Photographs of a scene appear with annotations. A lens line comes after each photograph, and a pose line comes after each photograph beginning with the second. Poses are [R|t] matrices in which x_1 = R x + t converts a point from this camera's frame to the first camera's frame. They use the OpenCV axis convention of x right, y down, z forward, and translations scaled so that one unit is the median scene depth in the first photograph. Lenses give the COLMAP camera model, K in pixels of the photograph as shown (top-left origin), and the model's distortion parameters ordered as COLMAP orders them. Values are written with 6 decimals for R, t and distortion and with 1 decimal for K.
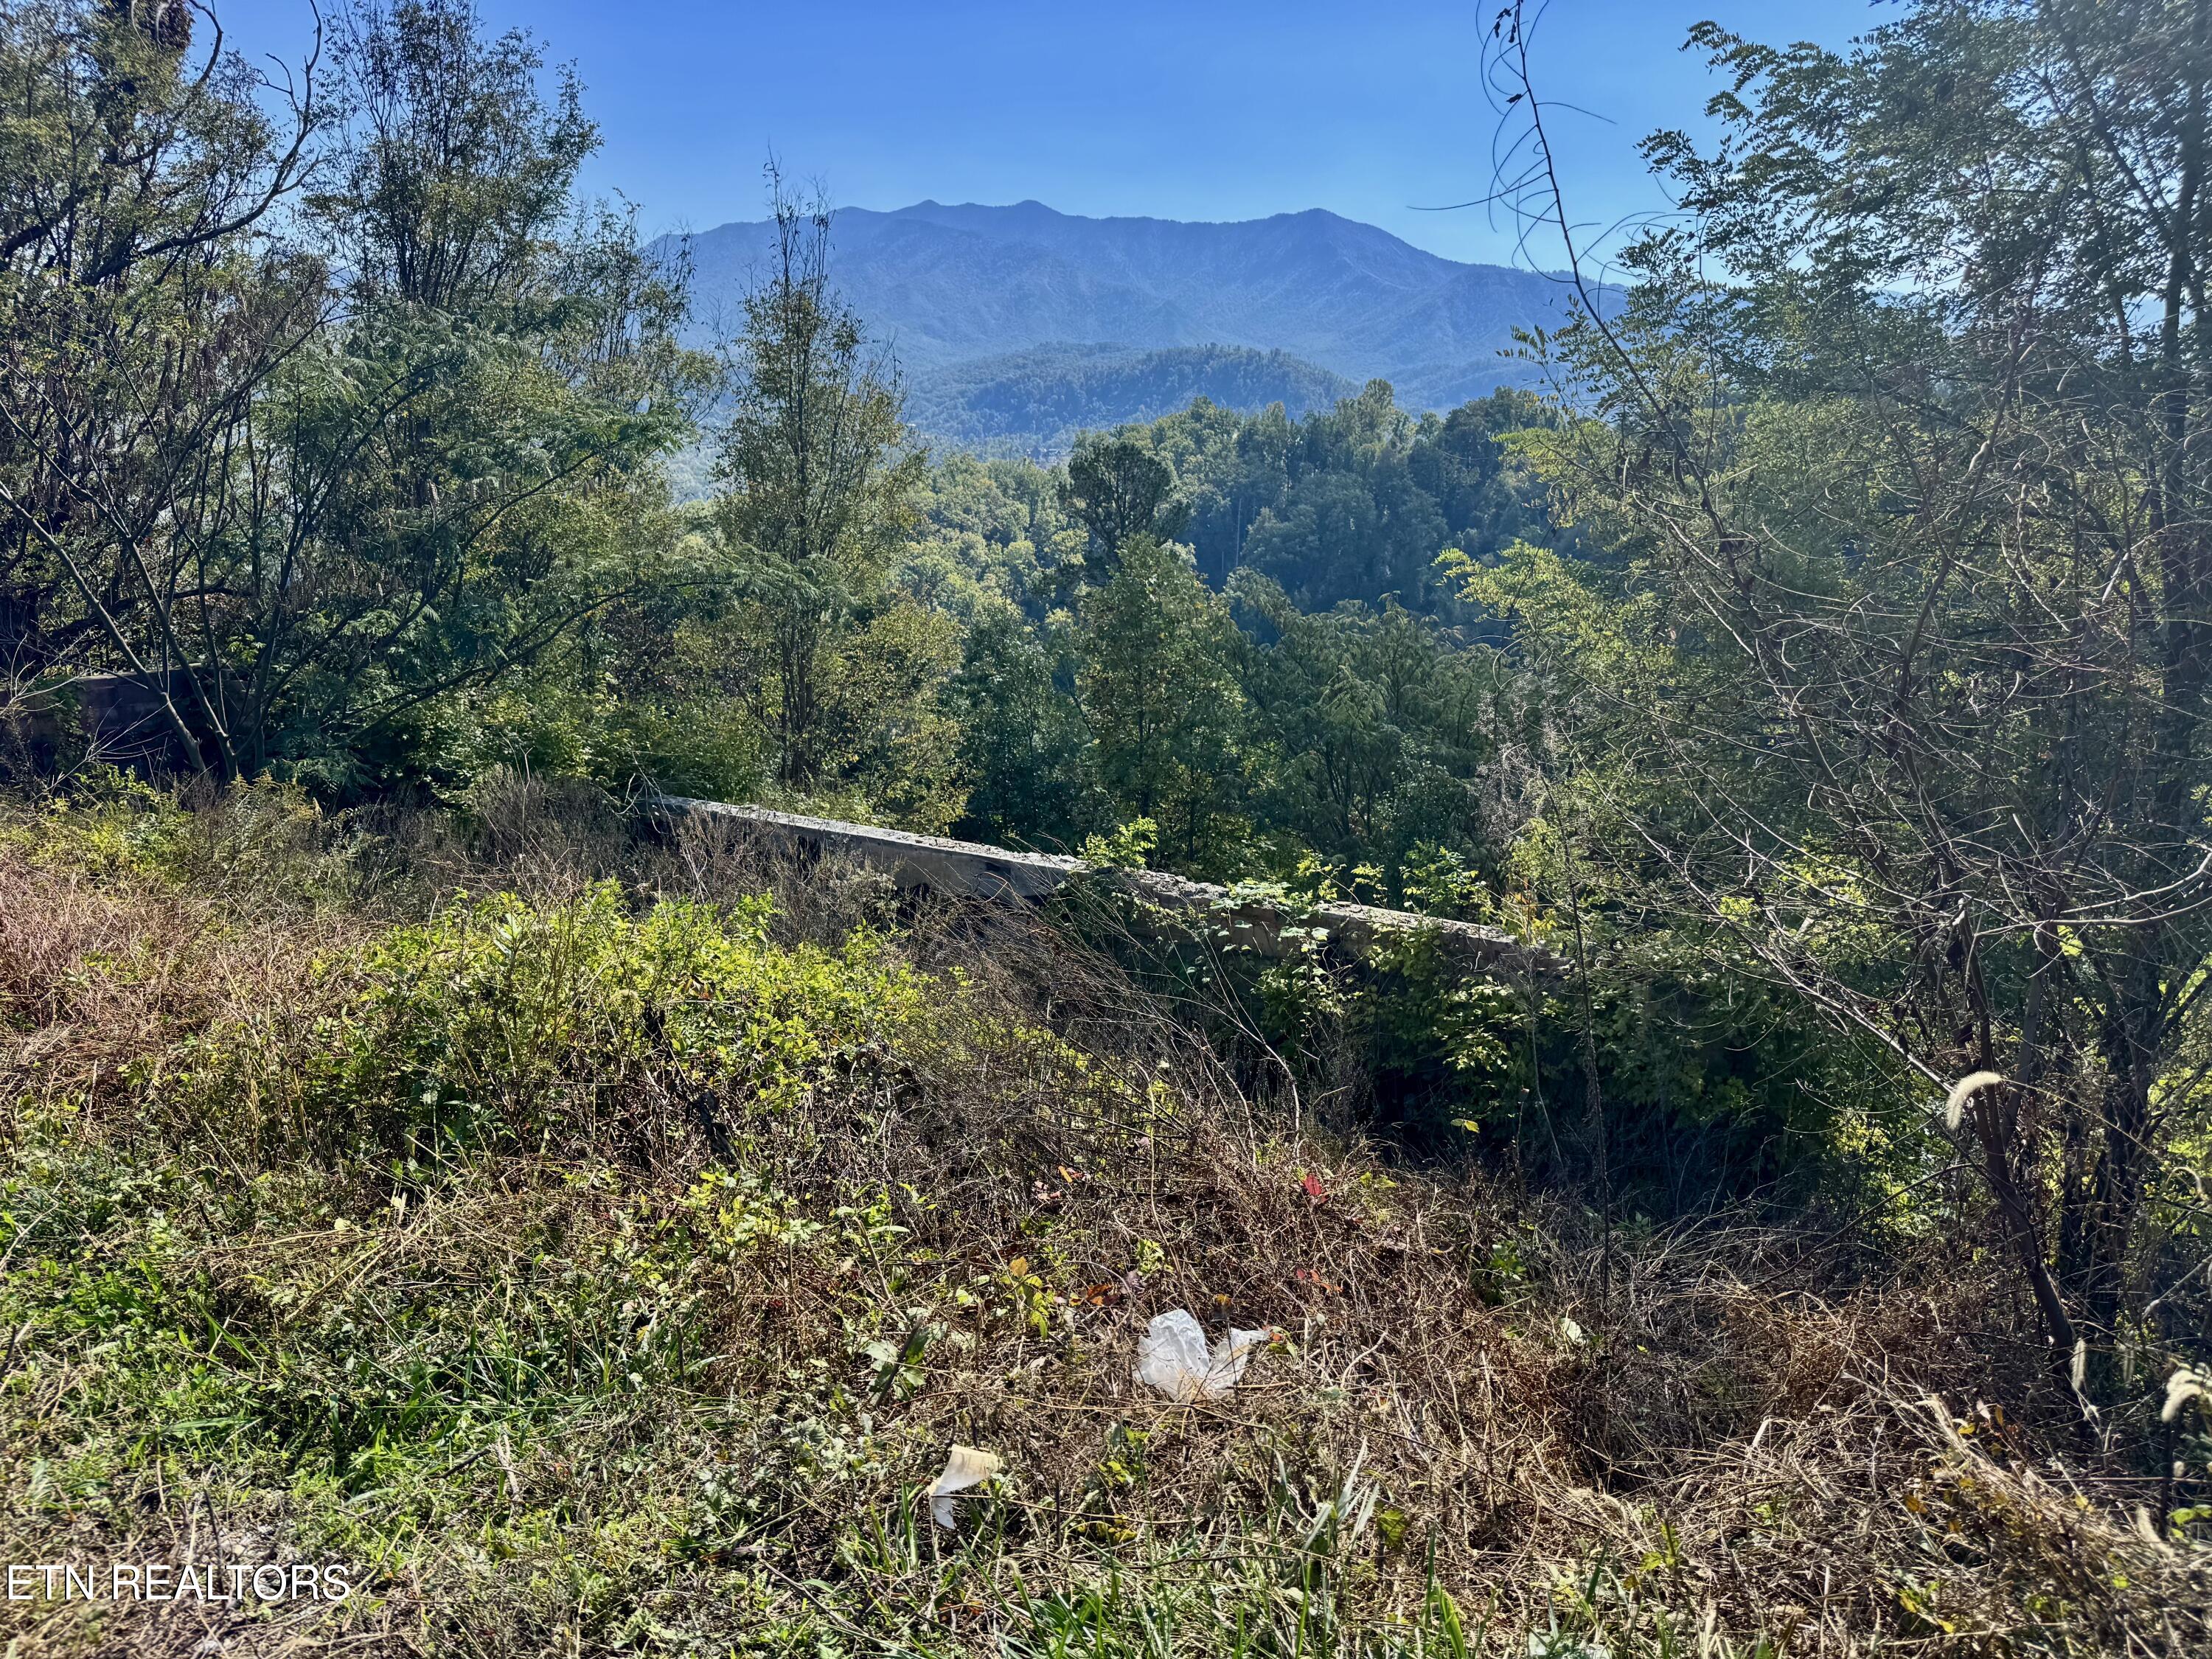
lens RADIAL K [[1574.6, 0, 1096.9], [0, 1574.6, 879.6], [0, 0, 1]] dist [0.073502, -0.054414]
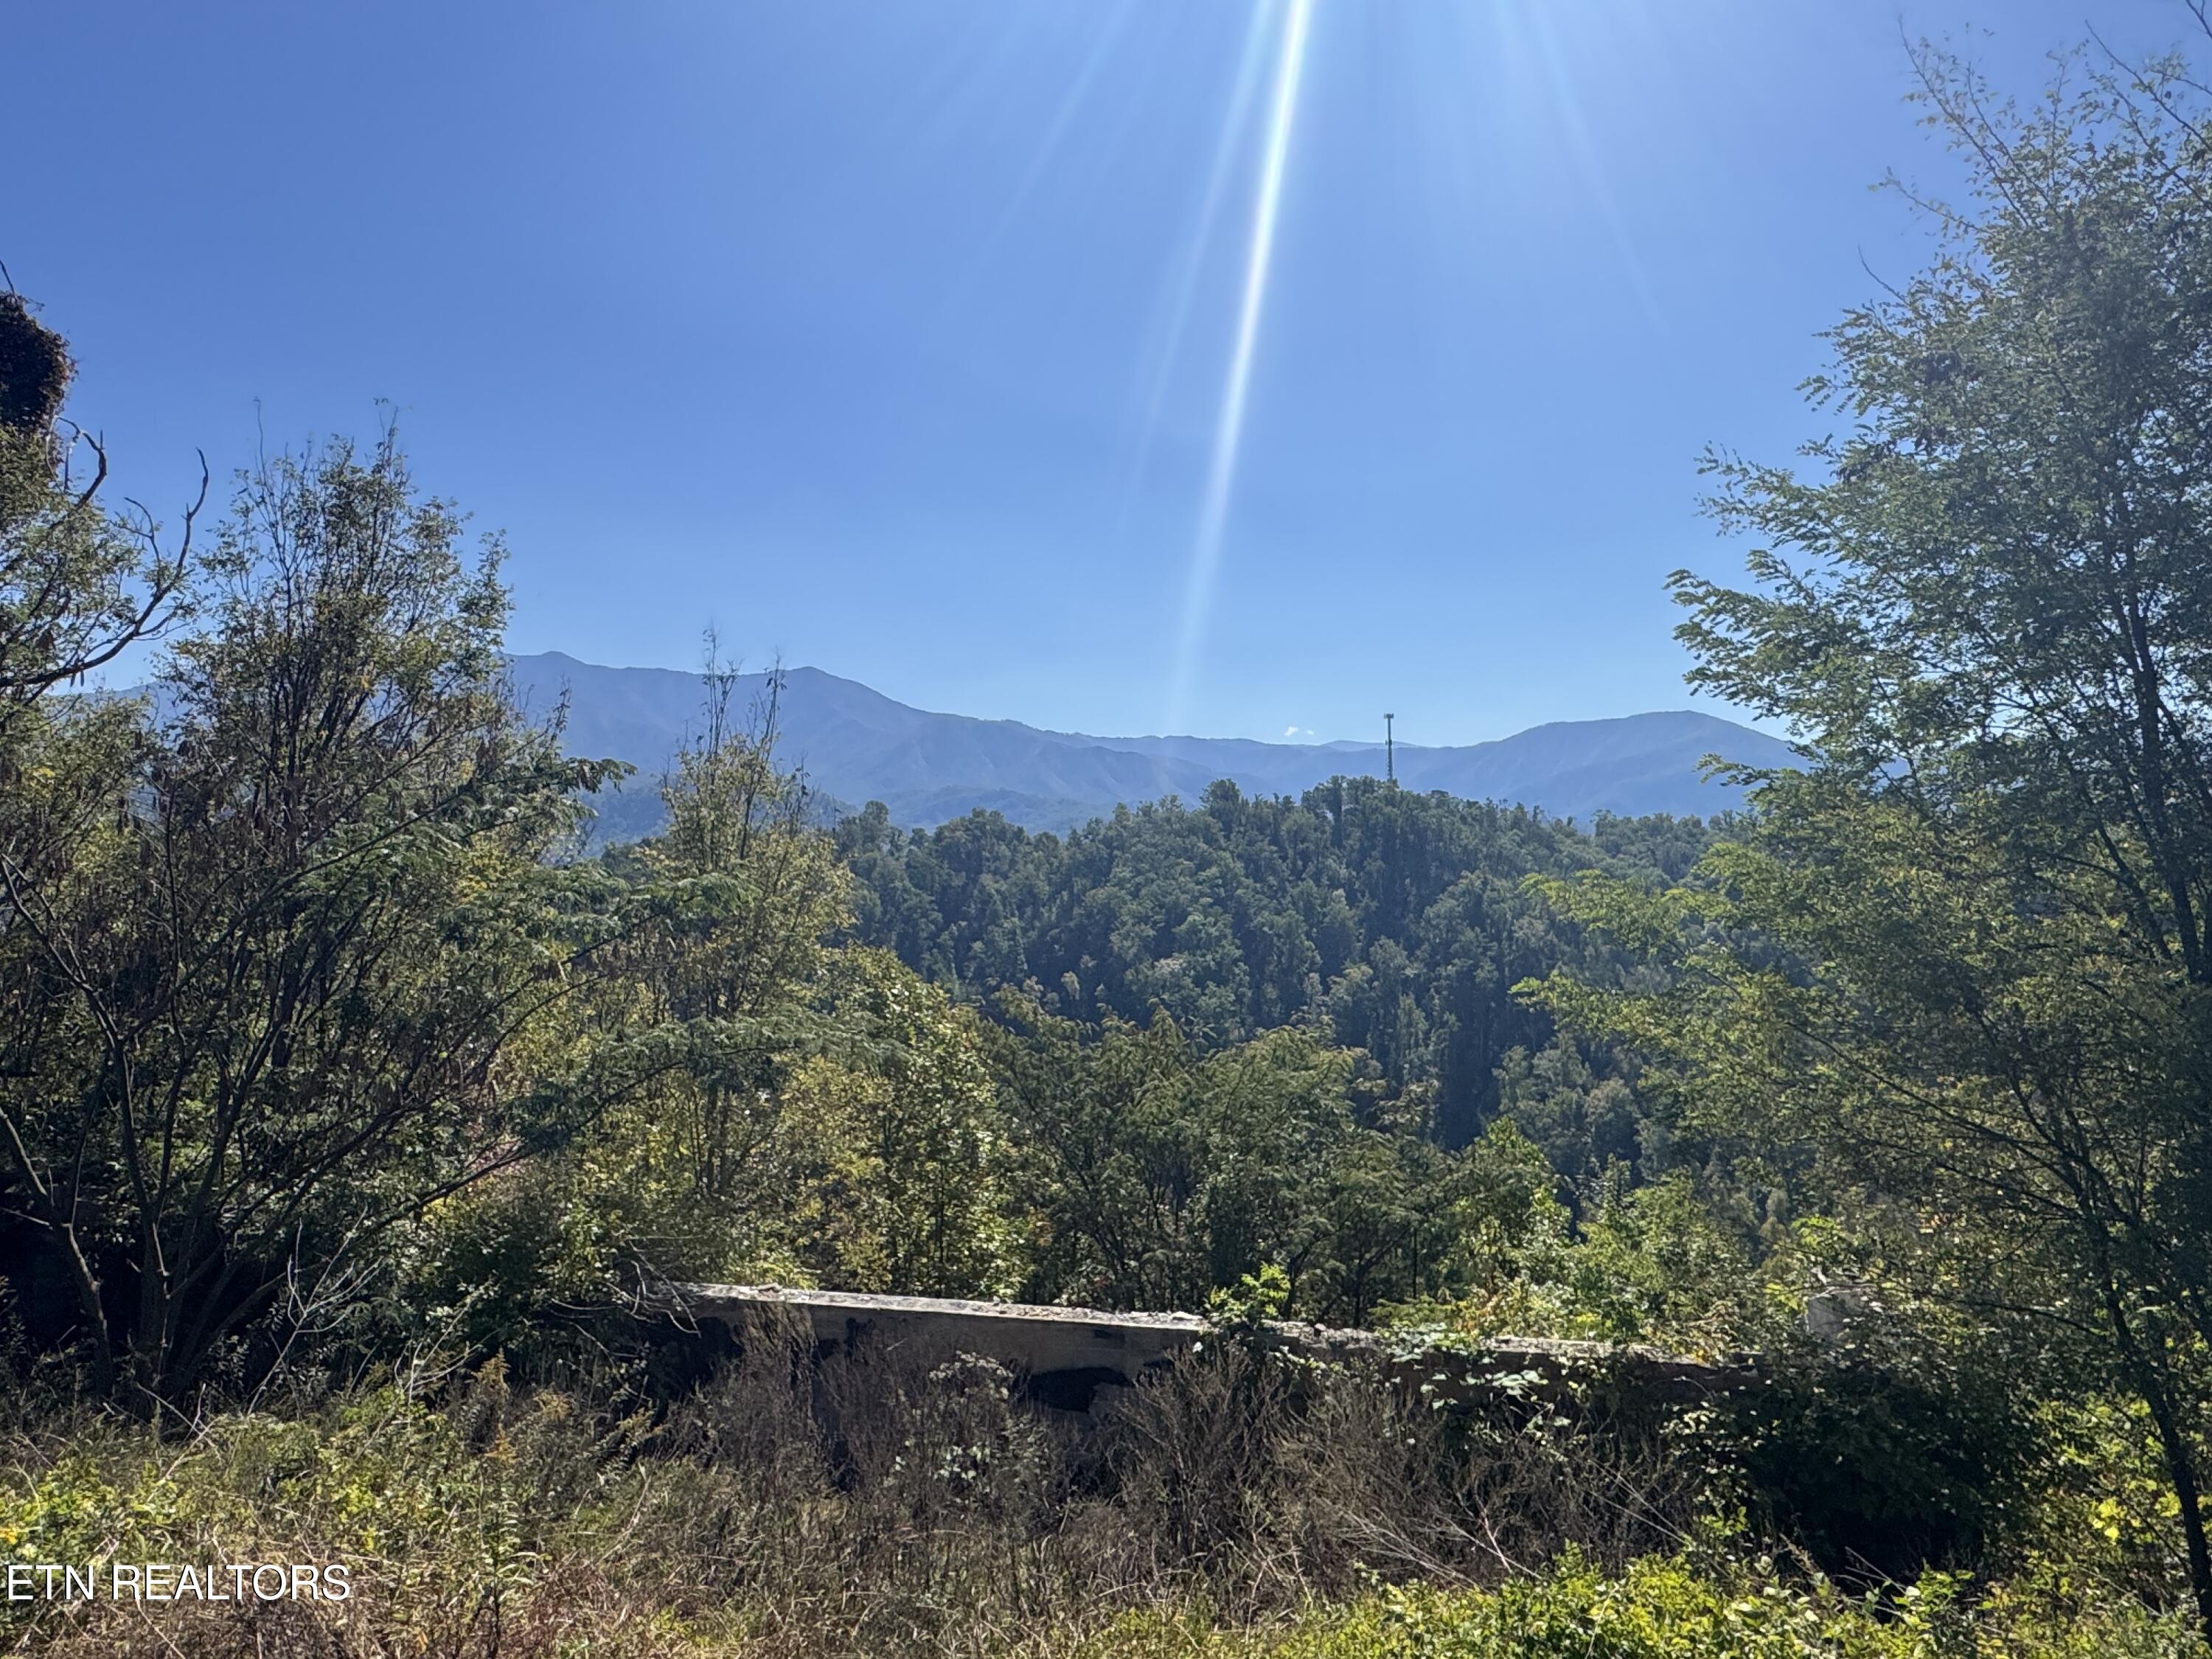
lens RADIAL K [[1362.8, 0, 1092.7], [0, 1362.8, 843.0], [0, 0, 1]] dist [-0.003244, 0.013285]
pose [[0.932042, 0.001427, 0.362348, -0.283290], [0.095598, 0.963594, -0.249695, -0.067580], [-0.349513, 0.267366, 0.897973, 0.145079]]
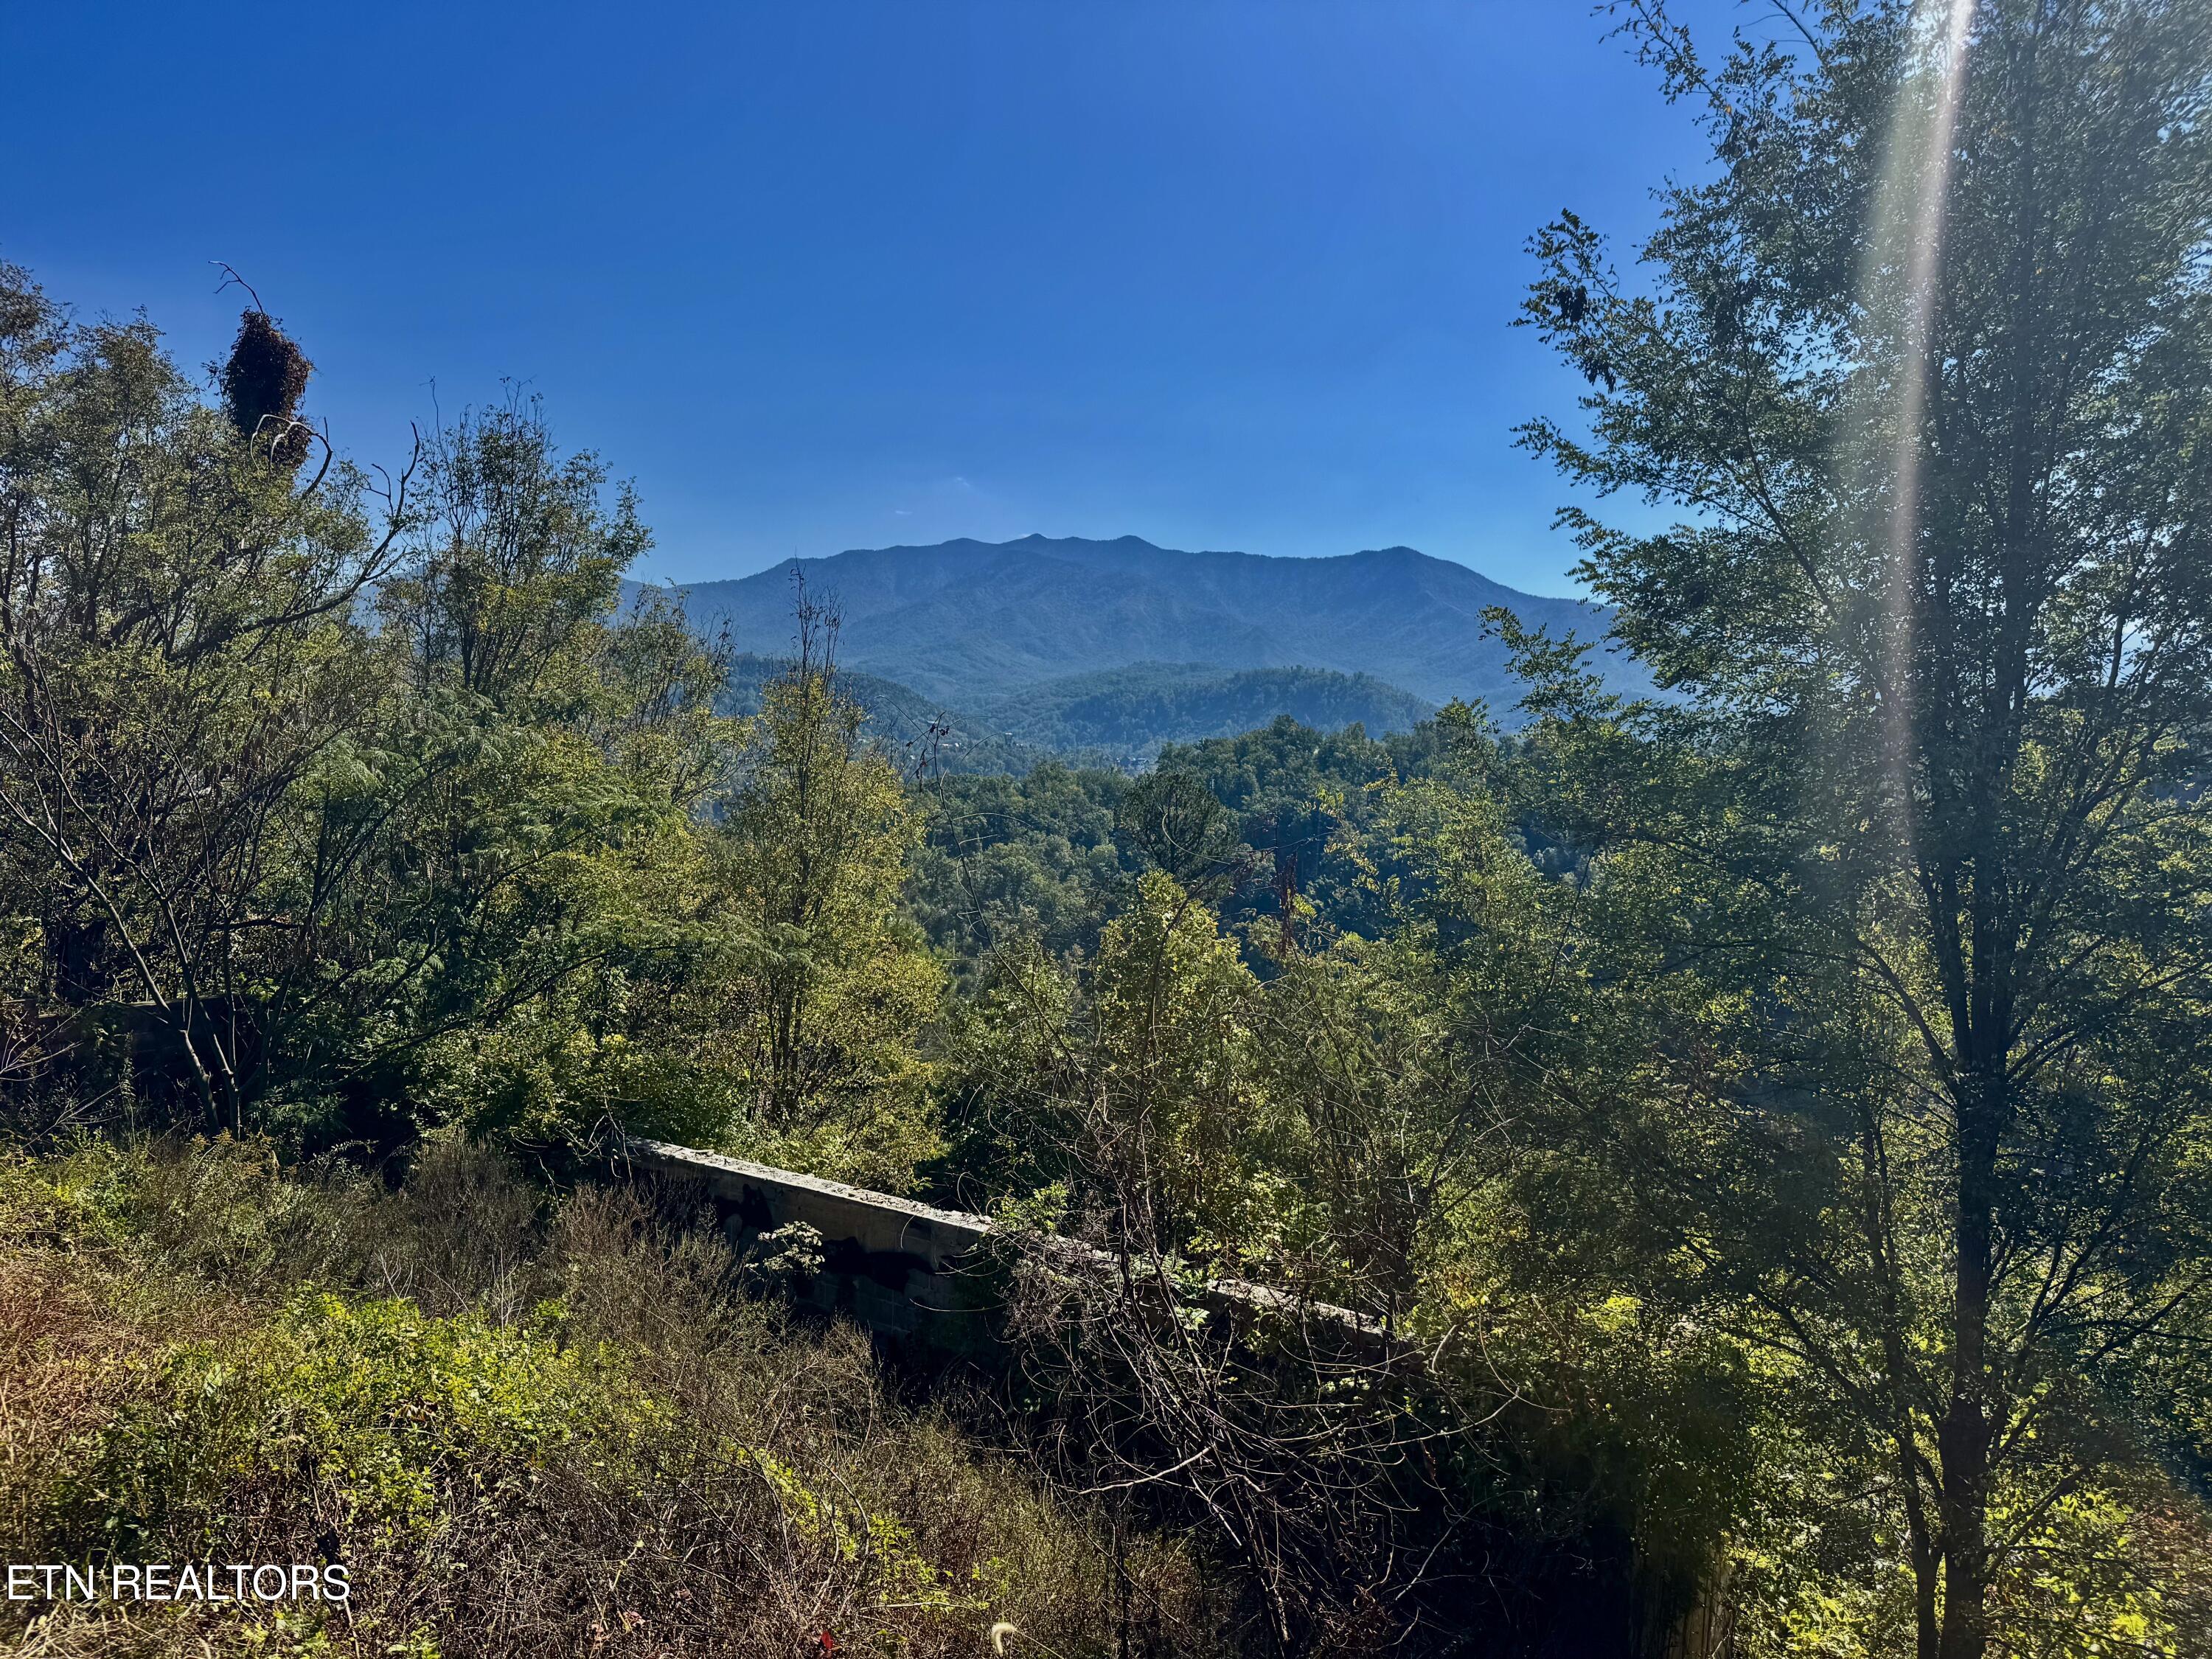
lens RADIAL K [[1562.5, 0, 1113.1], [0, 1562.5, 915.4], [0, 0, 1]] dist [0.102488, -0.127335]
pose [[0.997993, 0.033452, -0.053768, 0.085293], [-0.041542, 0.986694, -0.157189, -0.039239], [0.047794, 0.159107, 0.986104, -0.045217]]
